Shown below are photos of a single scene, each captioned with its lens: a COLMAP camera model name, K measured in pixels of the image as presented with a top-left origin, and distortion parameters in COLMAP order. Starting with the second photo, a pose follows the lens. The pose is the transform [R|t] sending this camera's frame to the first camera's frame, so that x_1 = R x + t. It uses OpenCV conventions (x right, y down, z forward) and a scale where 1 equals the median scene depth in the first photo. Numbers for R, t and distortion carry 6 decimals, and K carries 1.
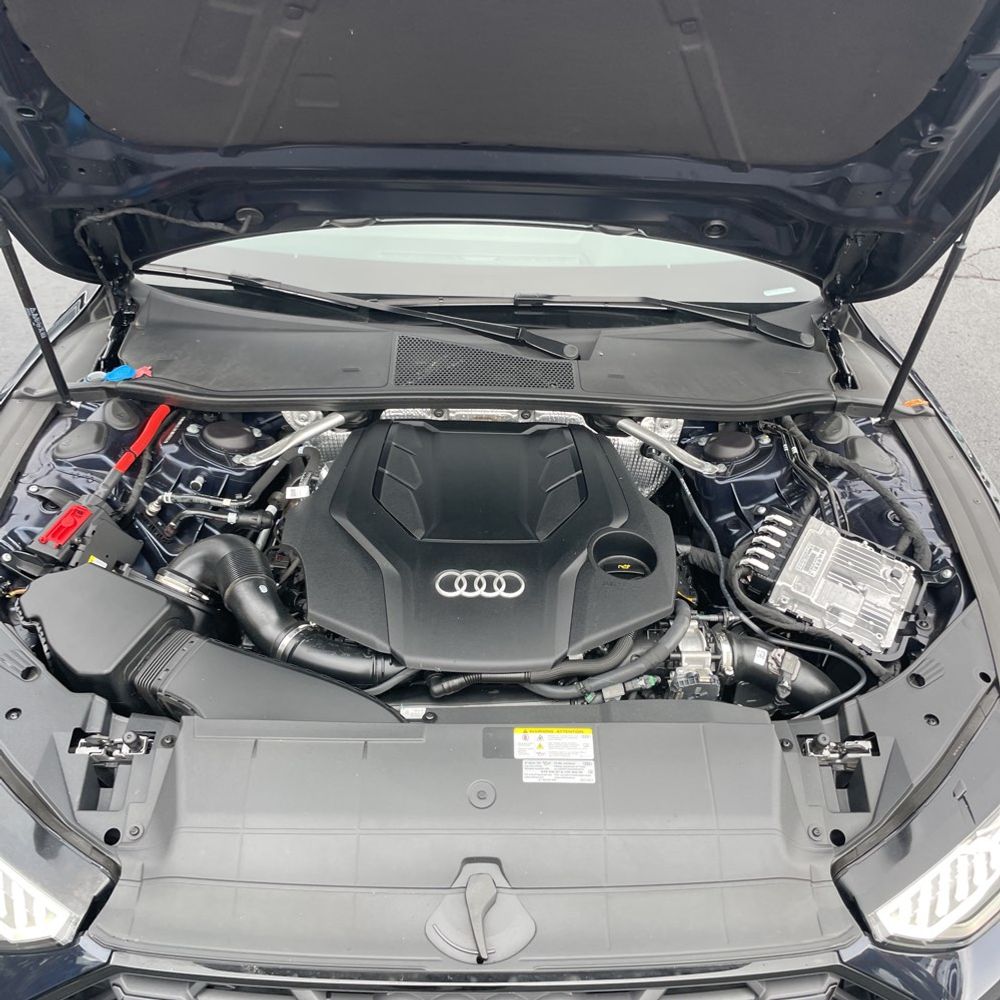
lens RADIAL K [[1018.7, 0, 500.0], [0, 1018.7, 500.0], [0, 0, 1]] dist [0.015642, -0.004885]
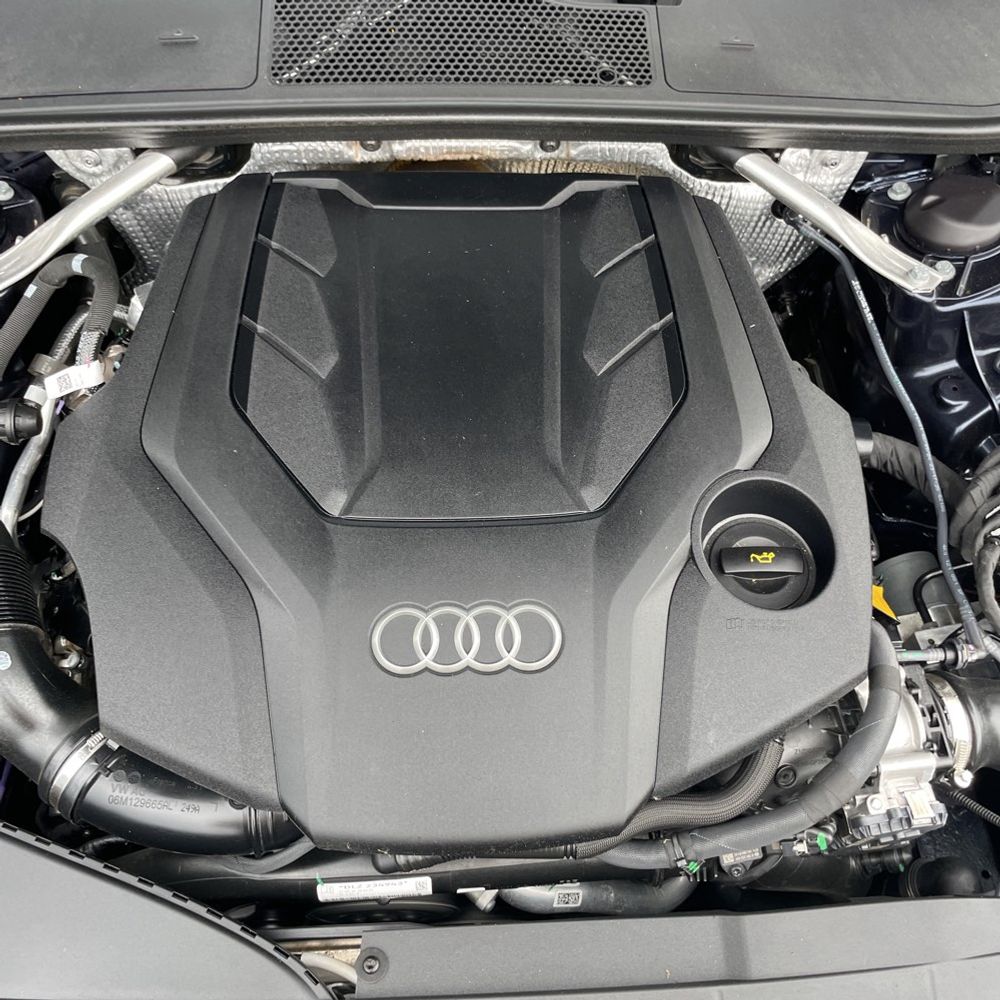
lens RADIAL K [[1018.7, 0, 500.0], [0, 1018.7, 500.0], [0, 0, 1]] dist [0.015642, -0.004885]
pose [[0.999757, -0.017339, 0.013646, -0.008278], [0.009632, 0.899372, 0.437078, -0.149969], [-0.019851, -0.436841, 0.899320, 0.504990]]
